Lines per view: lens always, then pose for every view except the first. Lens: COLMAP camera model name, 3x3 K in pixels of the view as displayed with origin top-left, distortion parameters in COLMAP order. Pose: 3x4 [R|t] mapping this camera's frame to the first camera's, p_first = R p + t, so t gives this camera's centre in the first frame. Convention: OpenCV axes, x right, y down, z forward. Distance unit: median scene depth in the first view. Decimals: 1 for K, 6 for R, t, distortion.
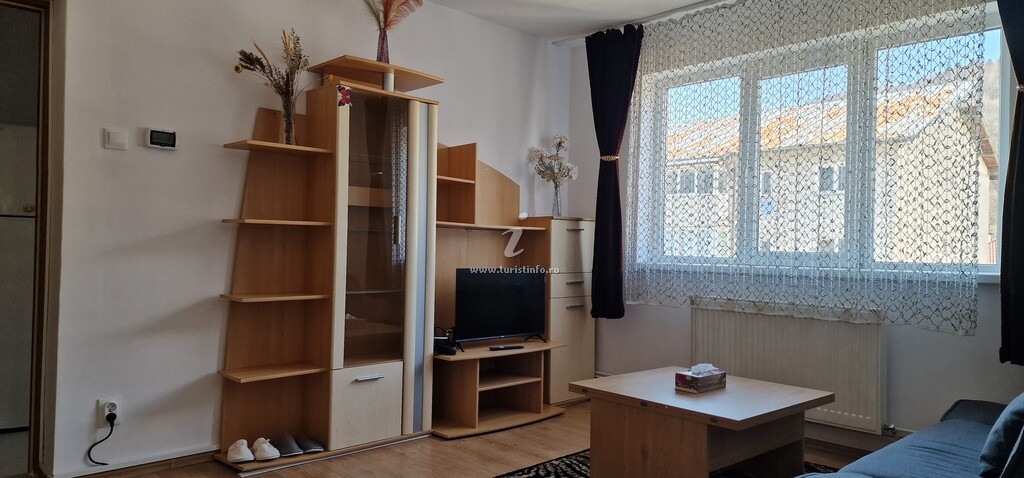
lens RADIAL K [[674.2, 0, 506.9], [0, 674.2, 244.0], [0, 0, 1]] dist [0.038562, -0.022036]
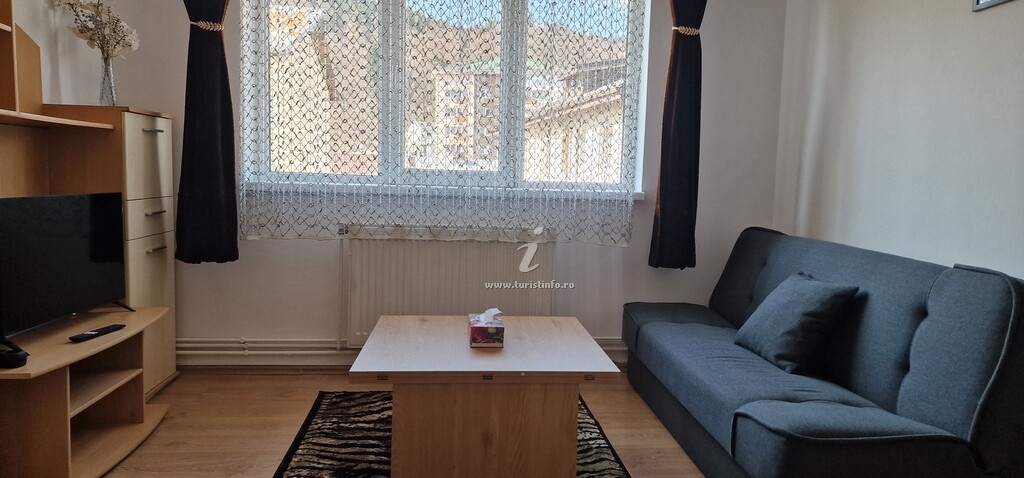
lens RADIAL K [[674.2, 0, 522.1], [0, 674.2, 239.3], [0, 0, 1]] dist [0.038562, -0.022036]
pose [[0.602826, -0.073943, 0.794439, -0.238463], [-0.024163, 0.993548, 0.110811, 0.001542], [-0.797507, -0.085996, 0.597150, 0.361287]]
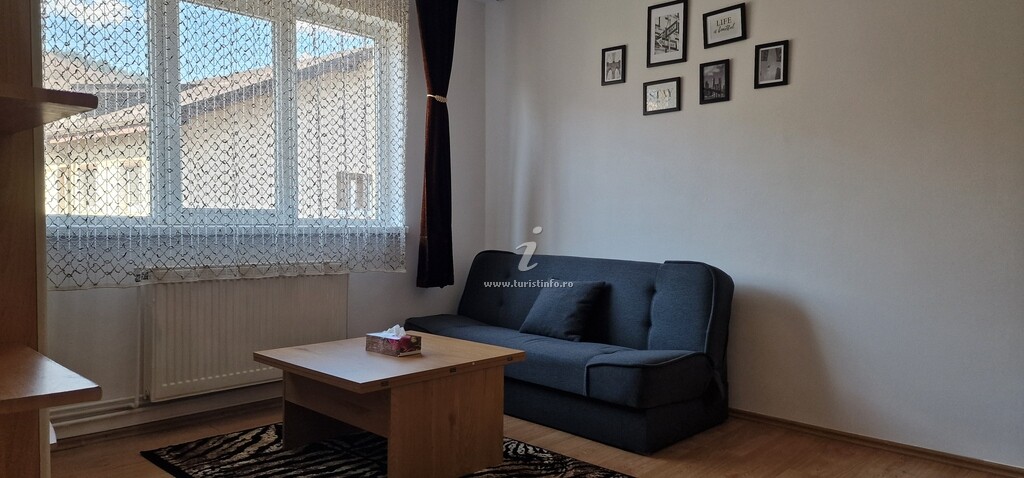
lens RADIAL K [[674.2, 0, 517.6], [0, 674.2, 254.6], [0, 0, 1]] dist [0.038562, -0.022036]
pose [[-0.063723, -0.066372, 0.995758, -0.501039], [-0.016505, 0.997720, 0.065447, 0.006139], [-0.997831, -0.012265, -0.064673, 0.652694]]
